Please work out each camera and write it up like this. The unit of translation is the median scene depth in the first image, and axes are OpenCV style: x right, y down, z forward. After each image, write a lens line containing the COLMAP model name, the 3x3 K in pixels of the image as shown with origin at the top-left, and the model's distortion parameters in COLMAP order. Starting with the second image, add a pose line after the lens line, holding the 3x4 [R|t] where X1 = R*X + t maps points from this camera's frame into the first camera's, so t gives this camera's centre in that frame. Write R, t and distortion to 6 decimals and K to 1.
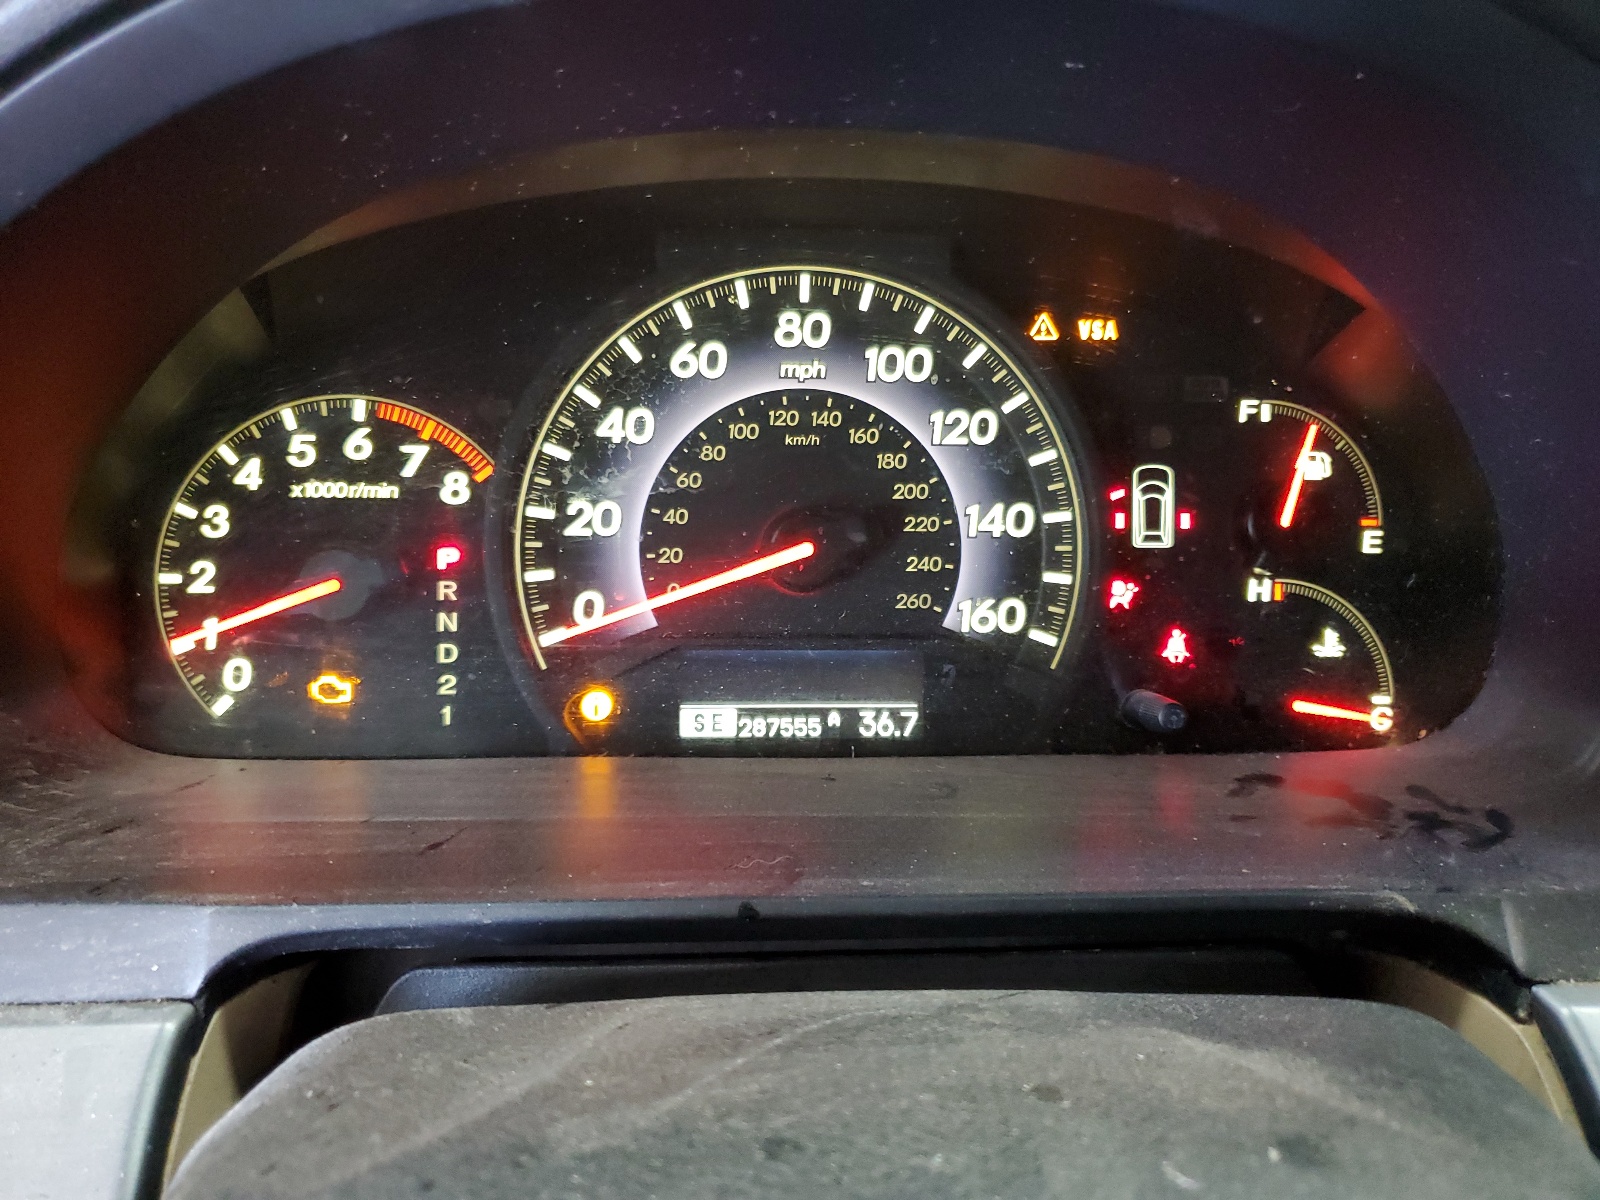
lens RADIAL K [[1212.4, 0, 801.4], [0, 1212.4, 600.4], [0, 0, 1]] dist [-0.009089, -0.000897]
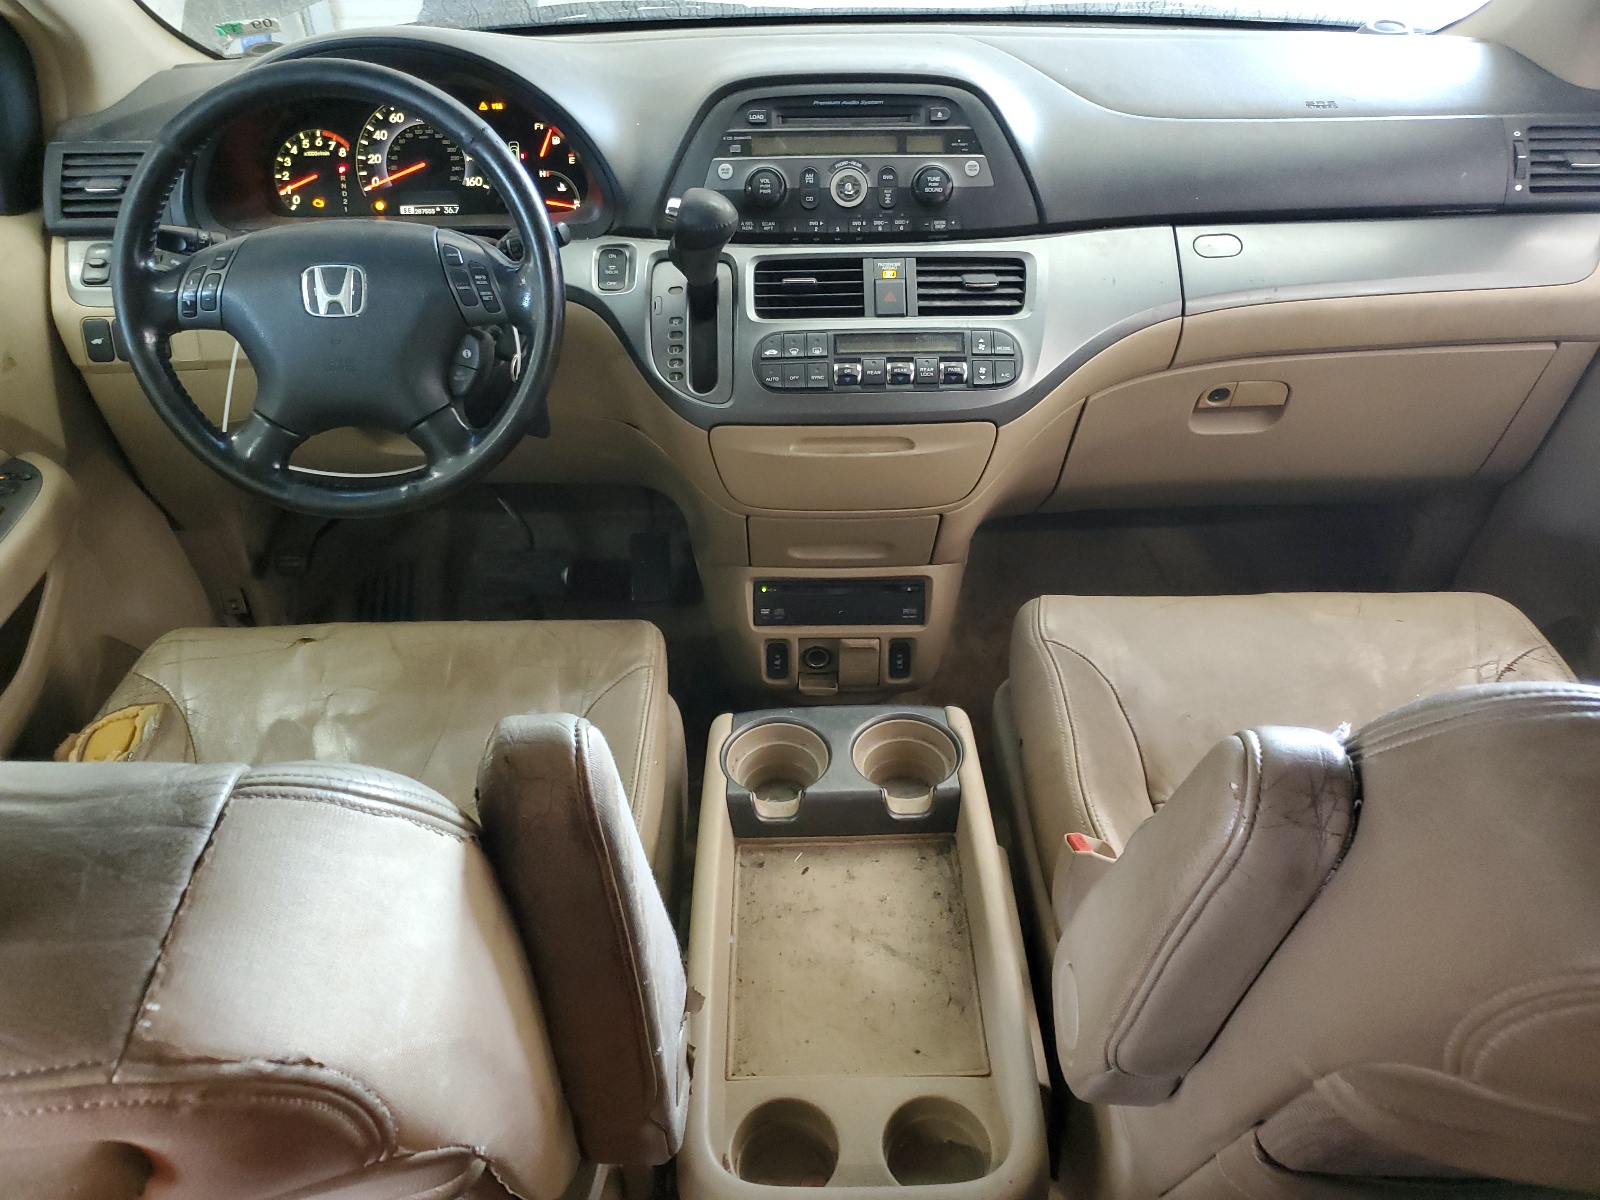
lens RADIAL K [[1212.4, 0, 798.4], [0, 1212.4, 599.9], [0, 0, 1]] dist [-0.009089, -0.000897]
pose [[0.997967, -0.005024, -0.063529, 1.545282], [0.018610, 0.976407, 0.215135, 0.548589], [0.060949, -0.215880, 0.974516, -3.310931]]
